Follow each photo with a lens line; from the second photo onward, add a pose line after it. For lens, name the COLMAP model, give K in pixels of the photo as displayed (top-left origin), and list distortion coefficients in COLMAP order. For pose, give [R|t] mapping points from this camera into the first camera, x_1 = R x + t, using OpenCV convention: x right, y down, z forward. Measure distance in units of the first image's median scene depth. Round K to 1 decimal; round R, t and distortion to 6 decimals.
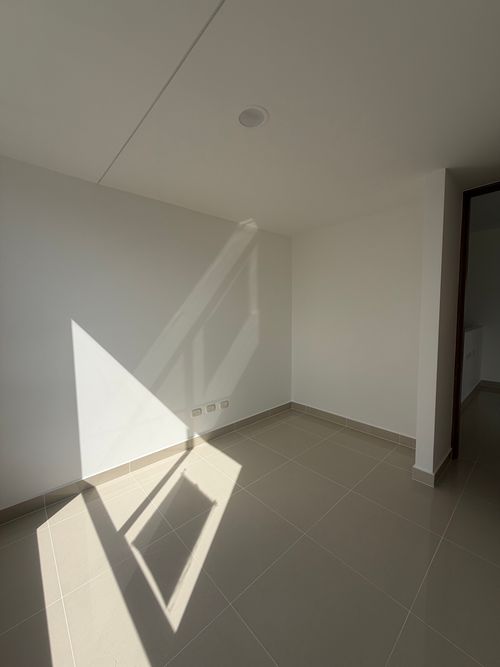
lens RADIAL K [[266.1, 0, 249.6], [0, 266.1, 332.7], [0, 0, 1]] dist [0.001039, 0.000254]
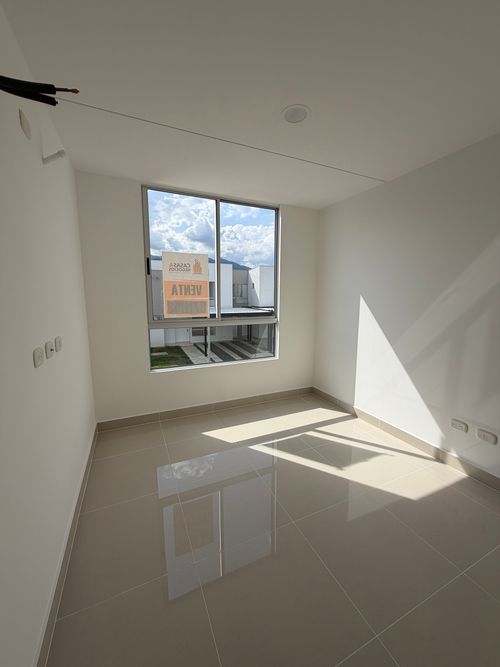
lens RADIAL K [[266.1, 0, 250.6], [0, 266.1, 333.0], [0, 0, 1]] dist [0.001039, 0.000254]
pose [[-0.303761, 0.143219, -0.941922, 0.745590], [-0.074046, 0.982098, 0.173207, -0.043602], [0.949866, 0.122359, -0.287719, 0.738416]]
